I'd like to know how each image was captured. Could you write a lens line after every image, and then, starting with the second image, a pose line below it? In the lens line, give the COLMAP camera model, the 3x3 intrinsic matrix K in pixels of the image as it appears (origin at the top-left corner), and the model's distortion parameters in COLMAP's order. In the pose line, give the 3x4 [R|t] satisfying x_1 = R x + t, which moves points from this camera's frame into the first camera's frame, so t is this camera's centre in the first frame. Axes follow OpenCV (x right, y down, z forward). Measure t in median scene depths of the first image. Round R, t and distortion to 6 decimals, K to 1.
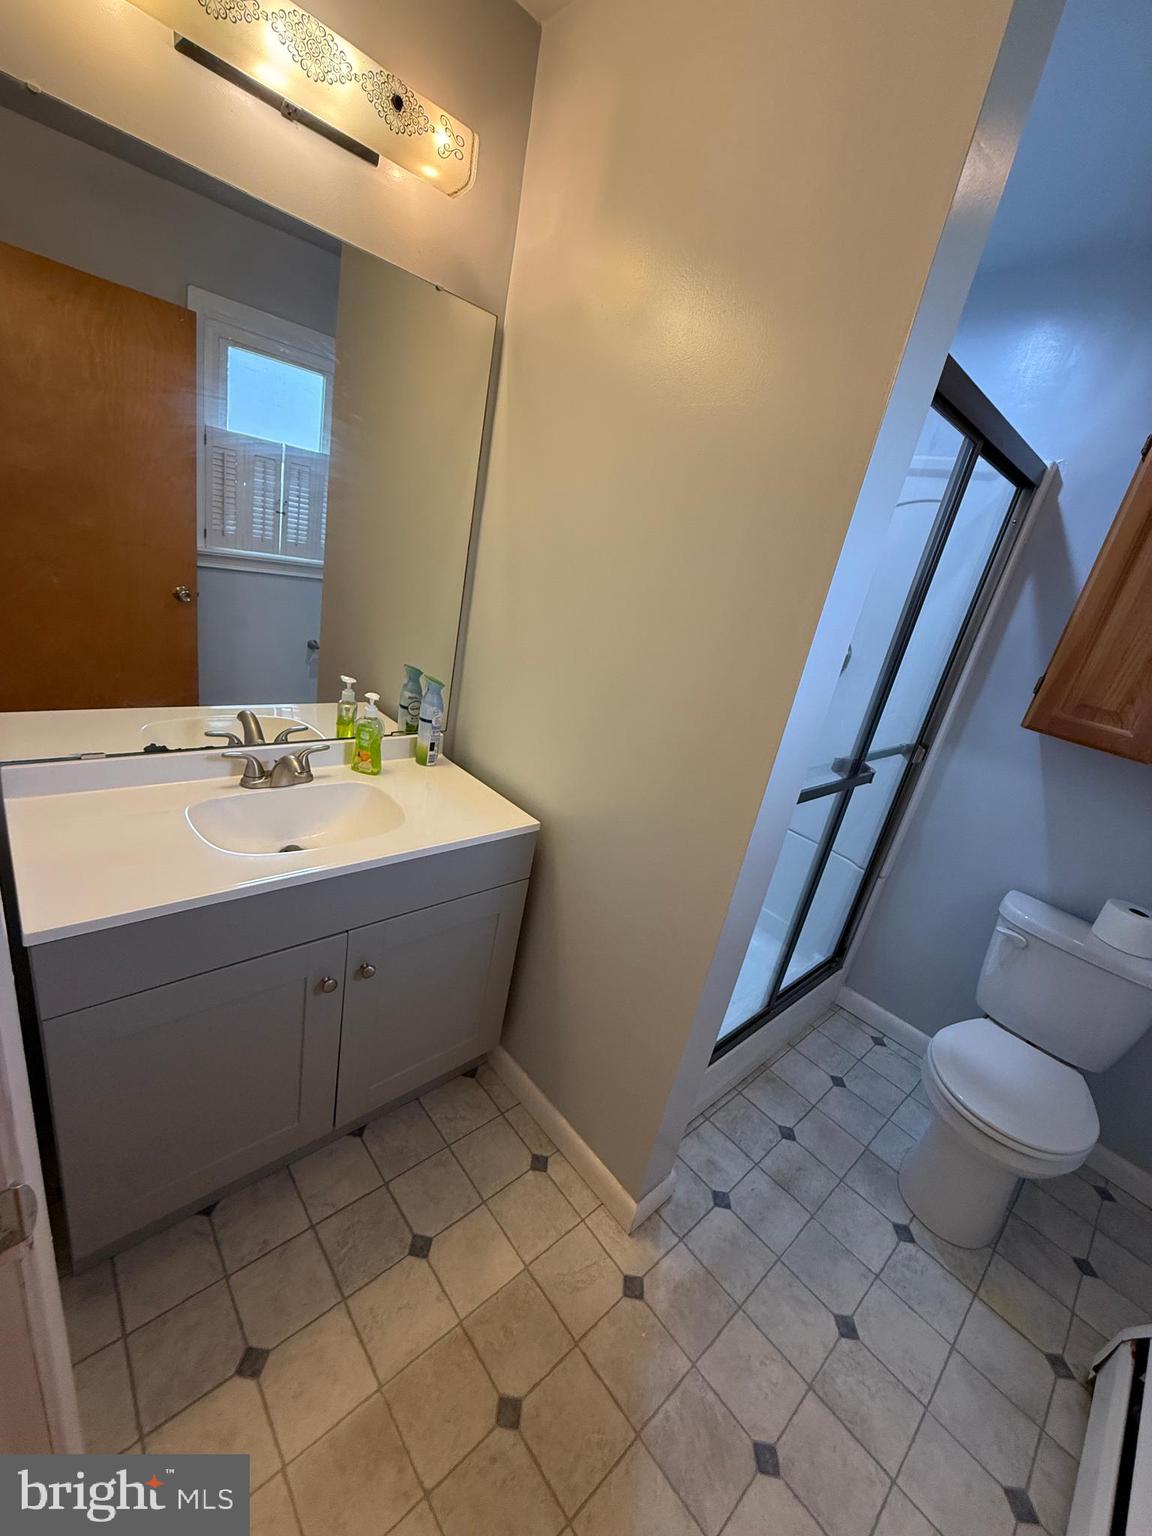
lens RADIAL K [[612.9, 0, 576.0], [0, 612.9, 768.0], [0, 0, 1]] dist [0.001486, -0.000252]
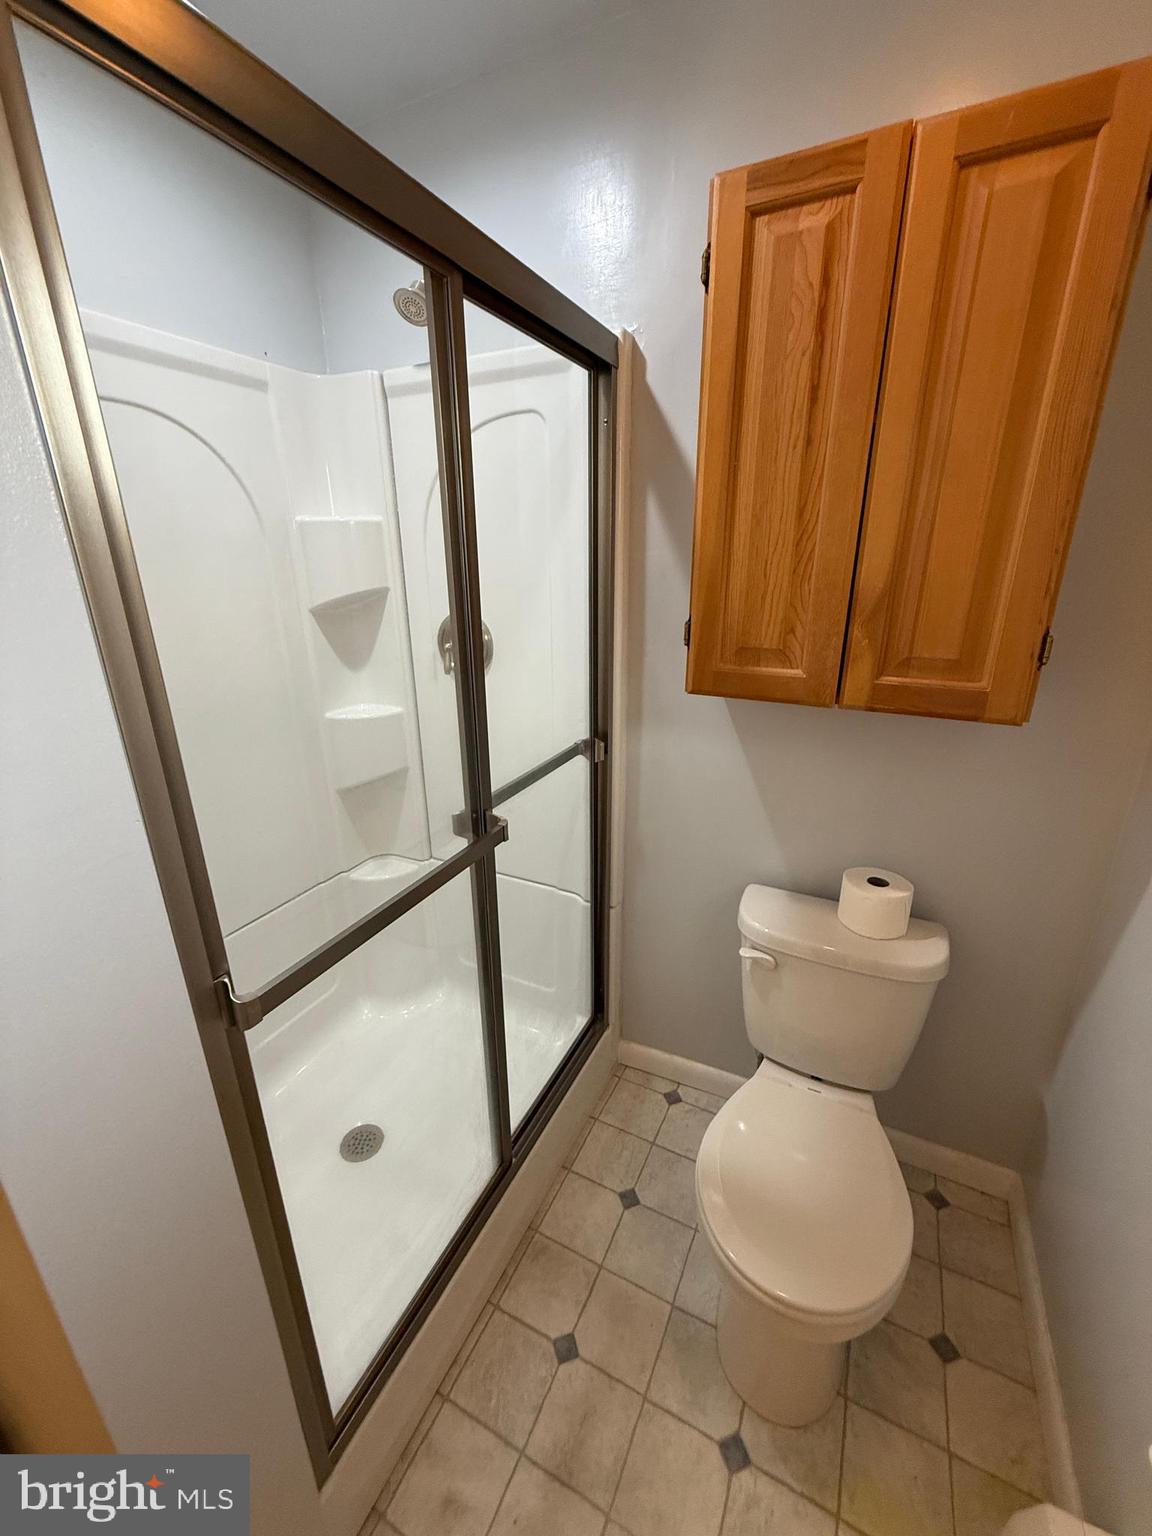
lens RADIAL K [[612.9, 0, 576.0], [0, 612.9, 768.0], [0, 0, 1]] dist [0.001486, -0.000252]
pose [[0.914569, -0.298691, 0.272668, 0.372419], [0.294234, 0.953965, 0.058106, -0.061597], [-0.277472, 0.027086, 0.960352, 0.330670]]
